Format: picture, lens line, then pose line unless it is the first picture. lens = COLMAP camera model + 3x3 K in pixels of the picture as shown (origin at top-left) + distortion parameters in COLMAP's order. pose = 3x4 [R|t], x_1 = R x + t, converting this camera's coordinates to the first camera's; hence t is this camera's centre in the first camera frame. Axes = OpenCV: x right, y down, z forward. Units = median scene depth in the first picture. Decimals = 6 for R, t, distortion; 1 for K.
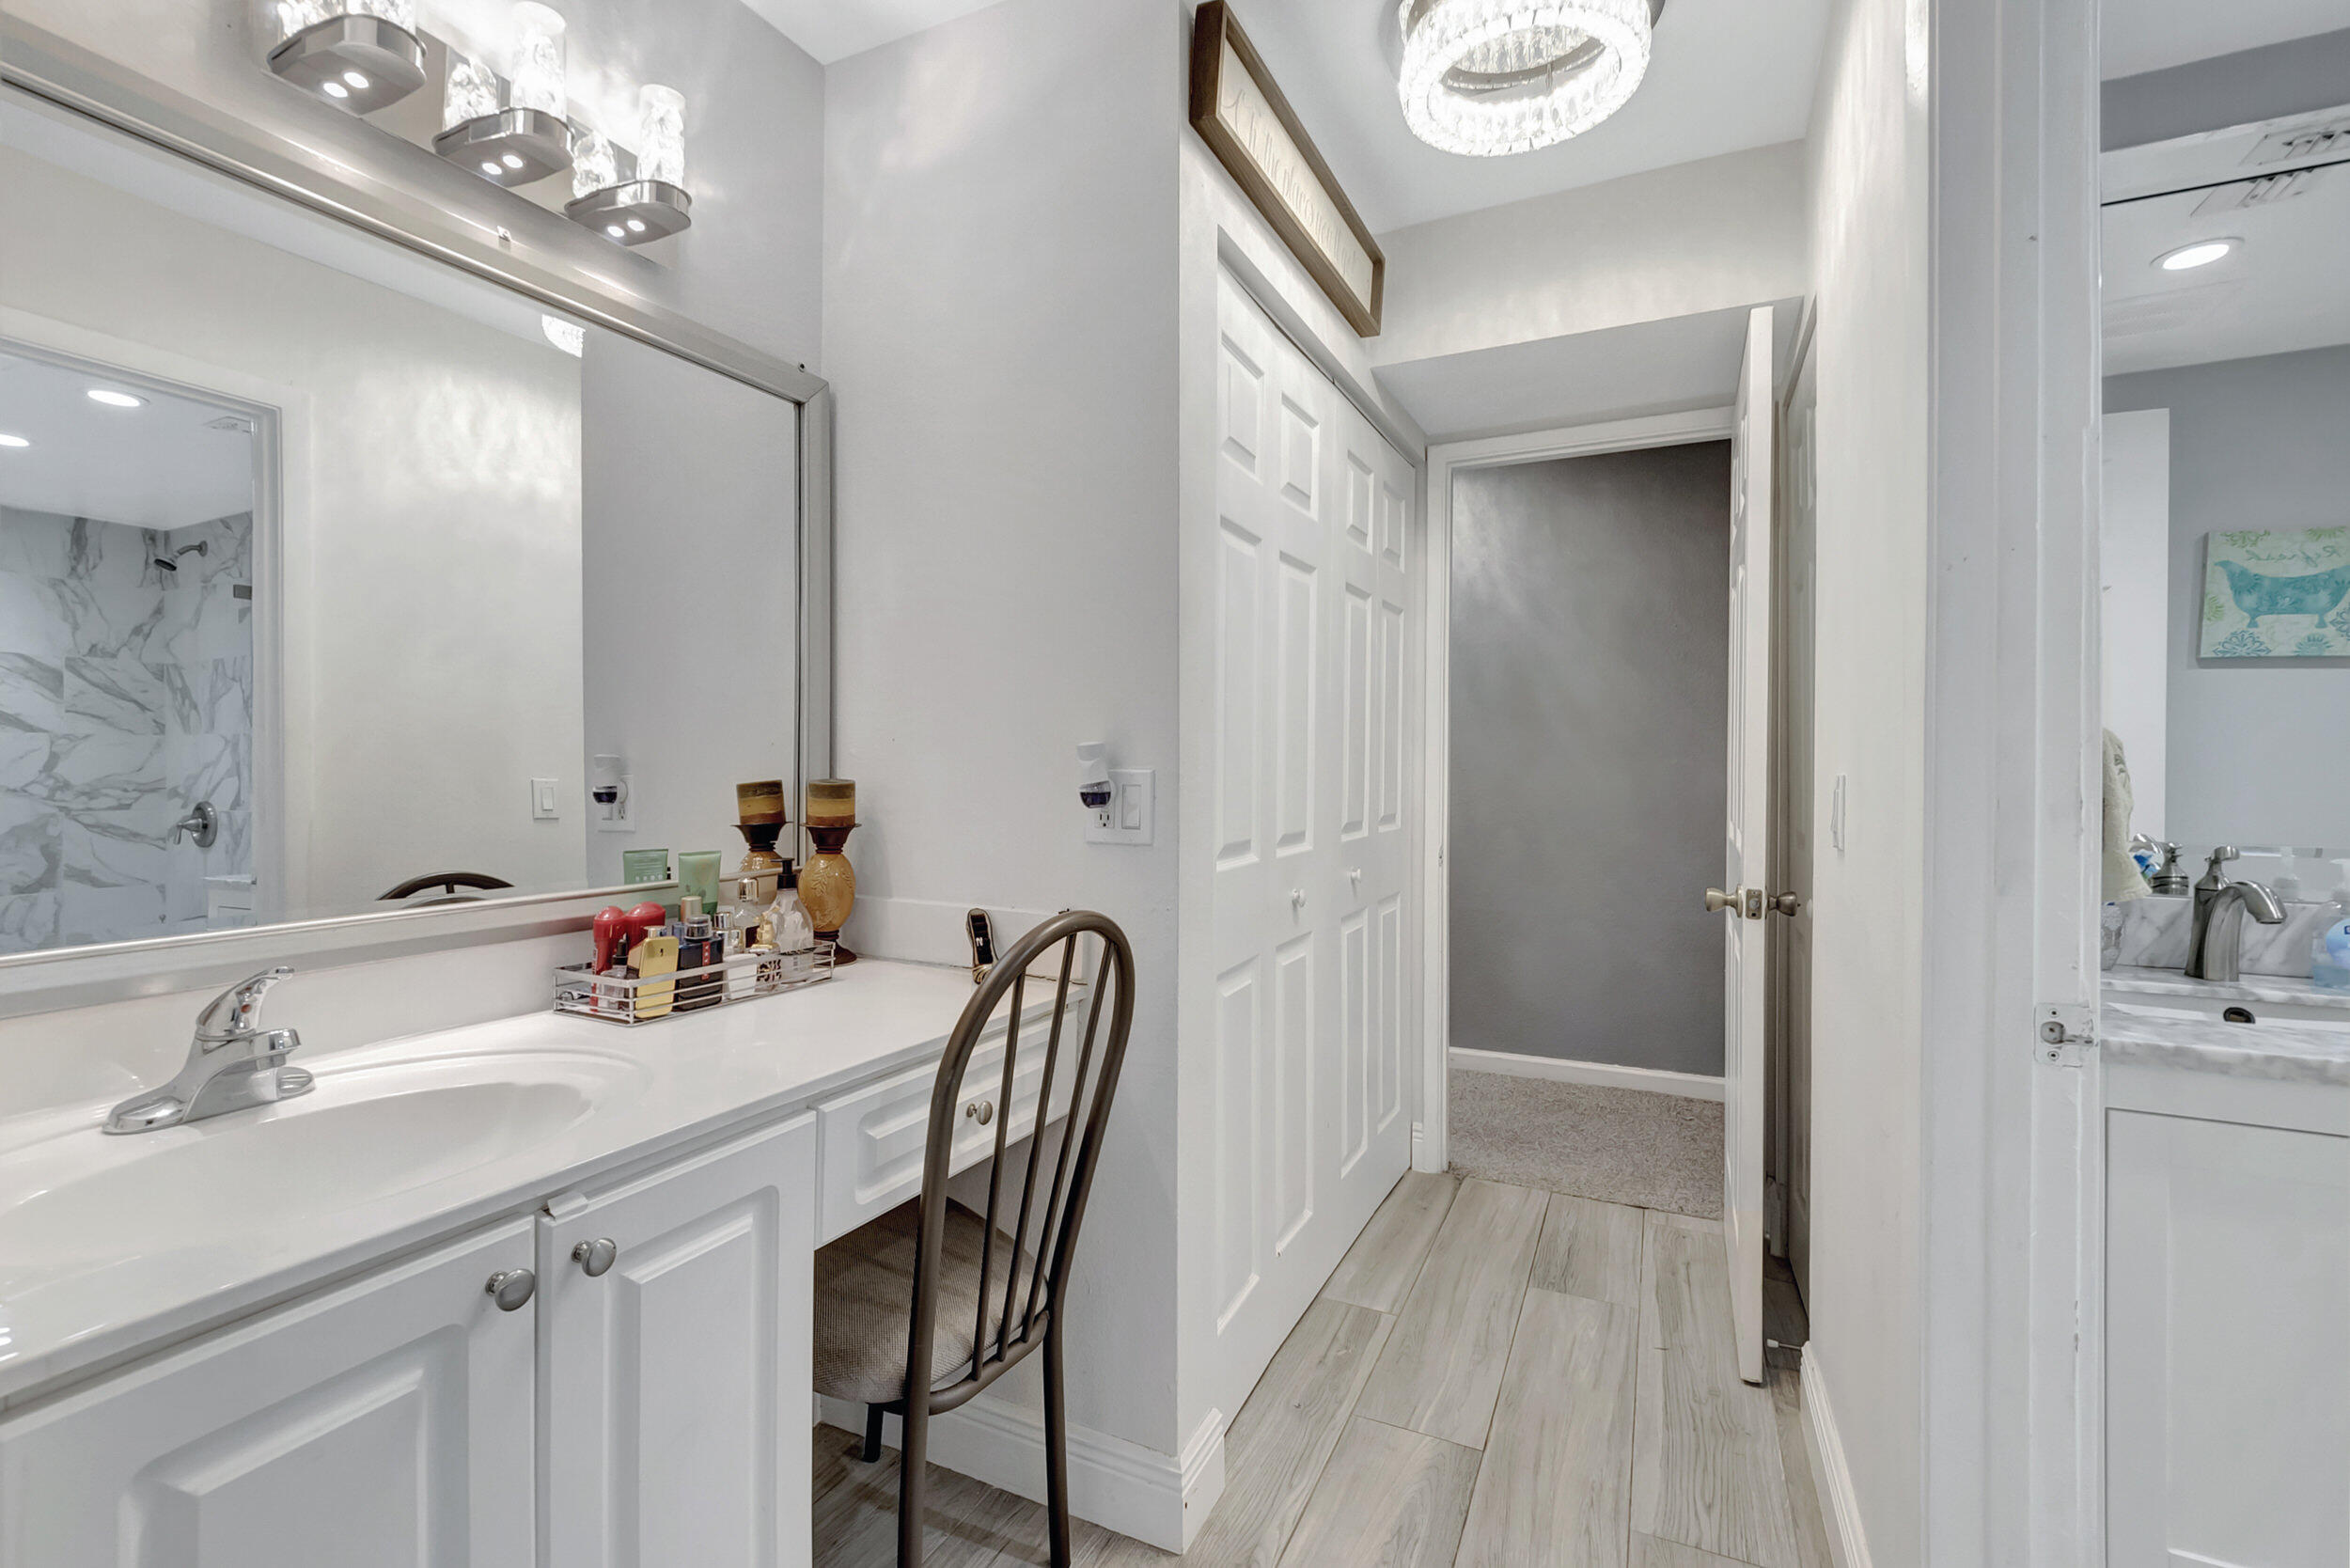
lens RADIAL K [[1045.5, 0, 1131.5], [0, 1045.5, 771.7], [0, 0, 1]] dist [-0.009287, 0.000758]
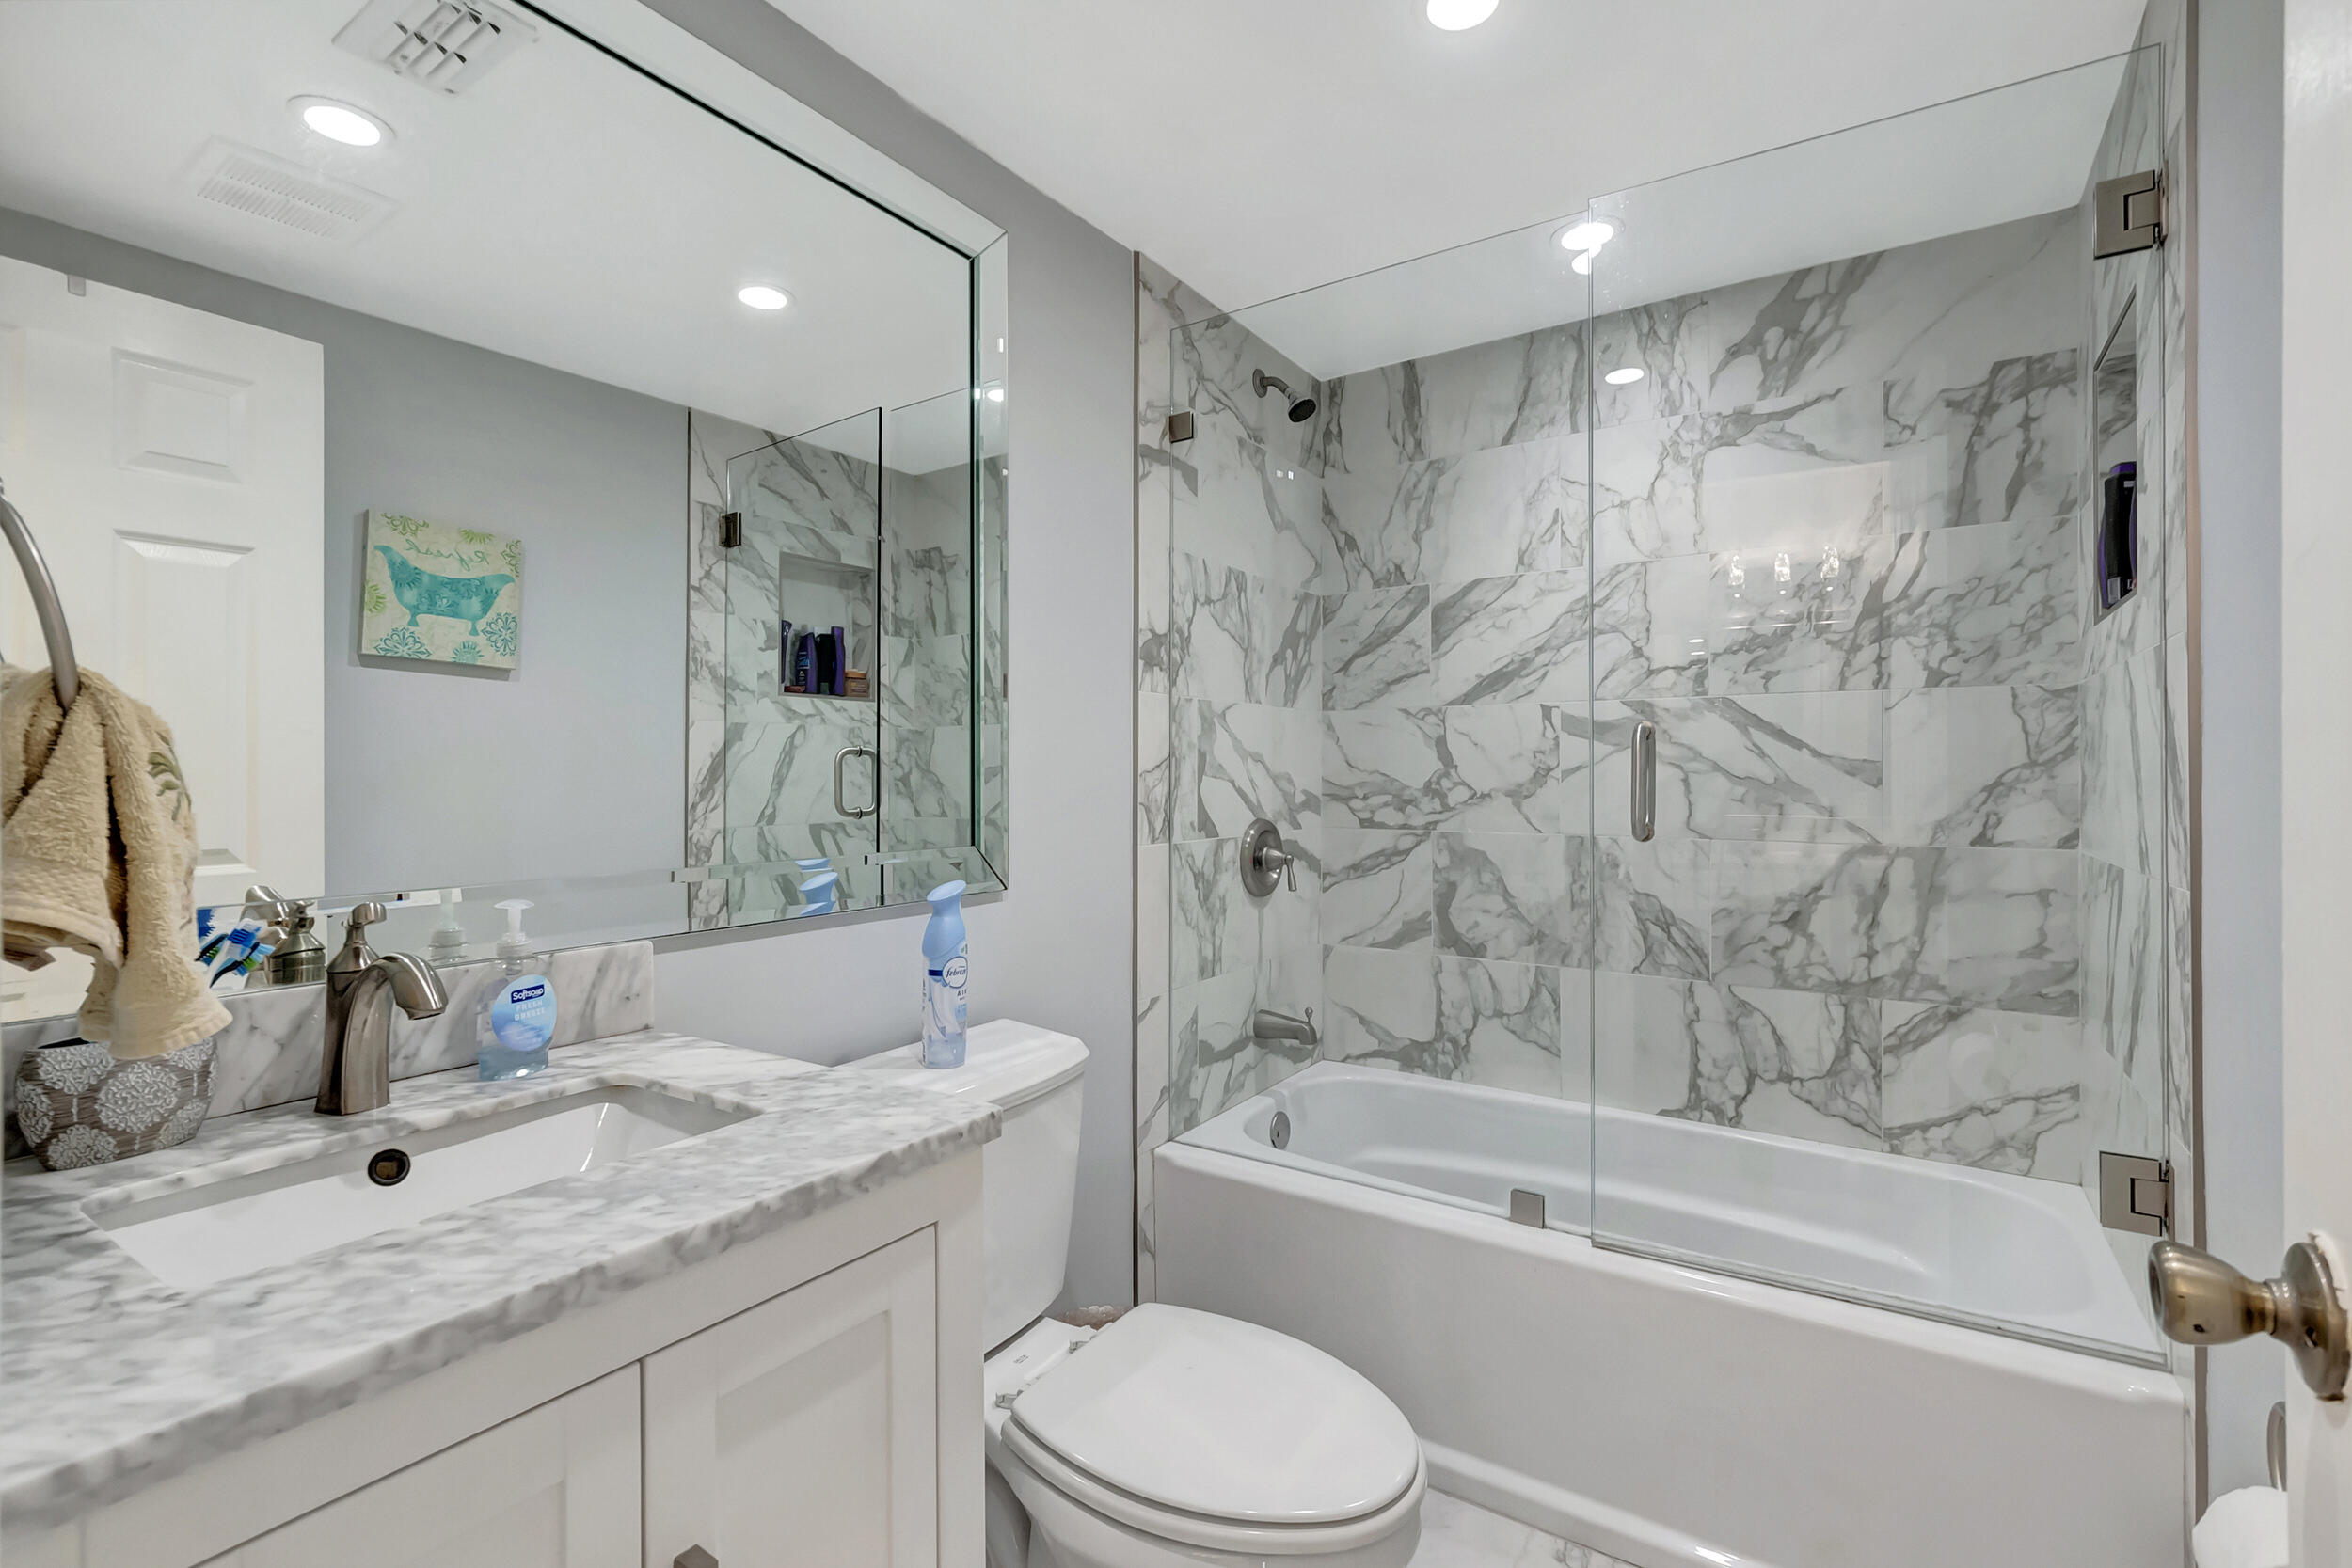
lens RADIAL K [[1046.3, 0, 1172.2], [0, 1046.3, 787.6], [0, 0, 1]] dist [-0.009287, 0.000758]
pose [[0.121993, -0.006812, 0.992508, 0.275664], [0.007525, 0.999954, 0.005939, 0.000018], [-0.992502, 0.006744, 0.122039, 0.245583]]
